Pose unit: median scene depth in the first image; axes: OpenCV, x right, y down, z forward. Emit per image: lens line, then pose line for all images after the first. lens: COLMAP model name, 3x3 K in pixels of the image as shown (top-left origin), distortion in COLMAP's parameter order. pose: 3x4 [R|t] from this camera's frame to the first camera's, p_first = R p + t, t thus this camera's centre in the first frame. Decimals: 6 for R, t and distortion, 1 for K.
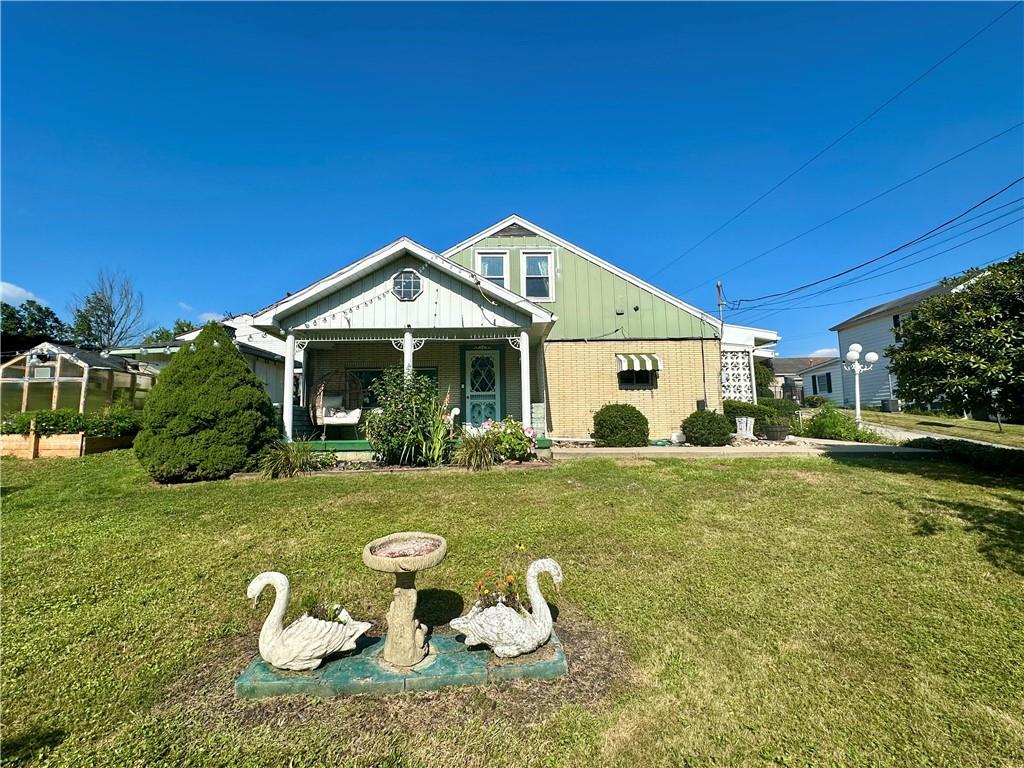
lens RADIAL K [[445.9, 0, 512.0], [0, 445.9, 384.0], [0, 0, 1]] dist [-0.001989, -0.000137]
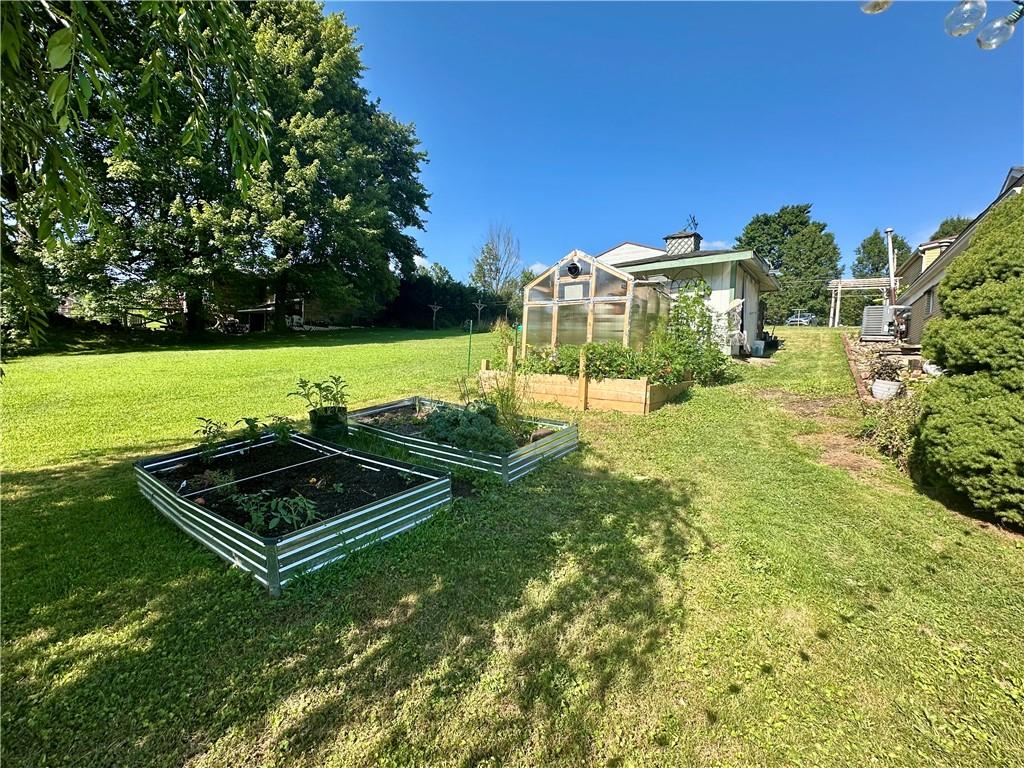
lens RADIAL K [[445.9, 0, 514.1], [0, 445.9, 384.7], [0, 0, 1]] dist [-0.000572, 0.000004]
pose [[0.802206, 0.073386, -0.592521, -0.685538], [0.005229, 0.991515, 0.129883, 0.030533], [0.597025, -0.107292, 0.795015, 0.337885]]
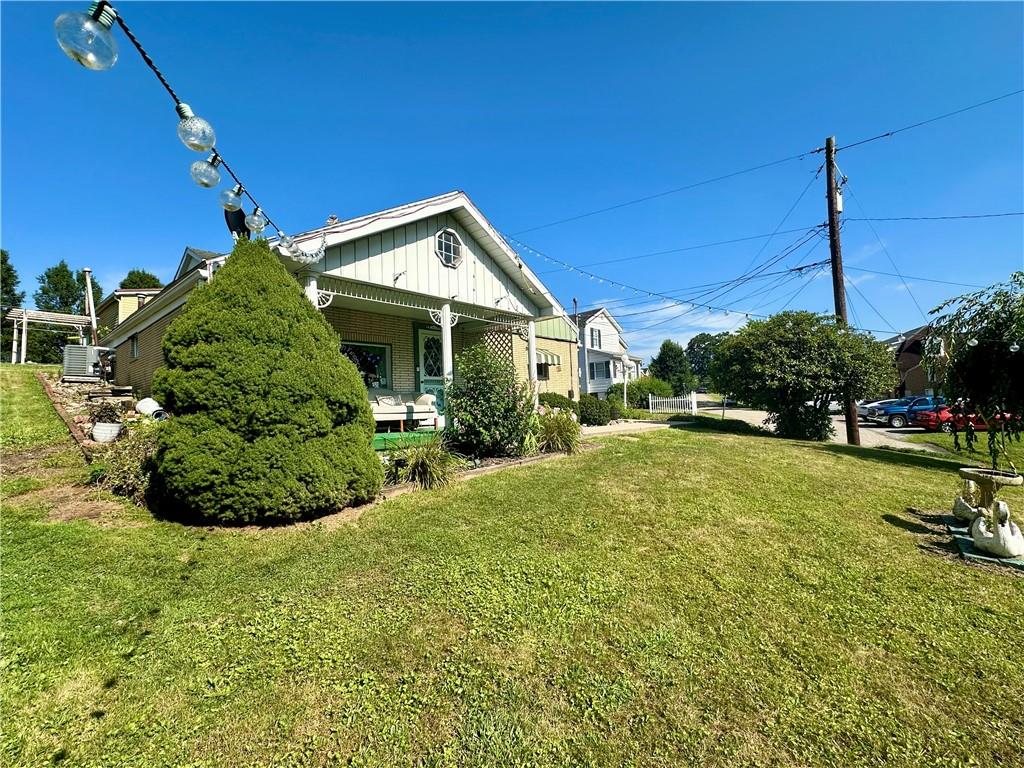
lens RADIAL K [[445.9, 0, 514.1], [0, 445.9, 384.7], [0, 0, 1]] dist [-0.000572, 0.000004]
pose [[0.672292, 0.028870, 0.739723, -0.713386], [-0.047857, 0.998844, 0.004511, 0.025170], [-0.738738, -0.038434, 0.672896, 0.305294]]
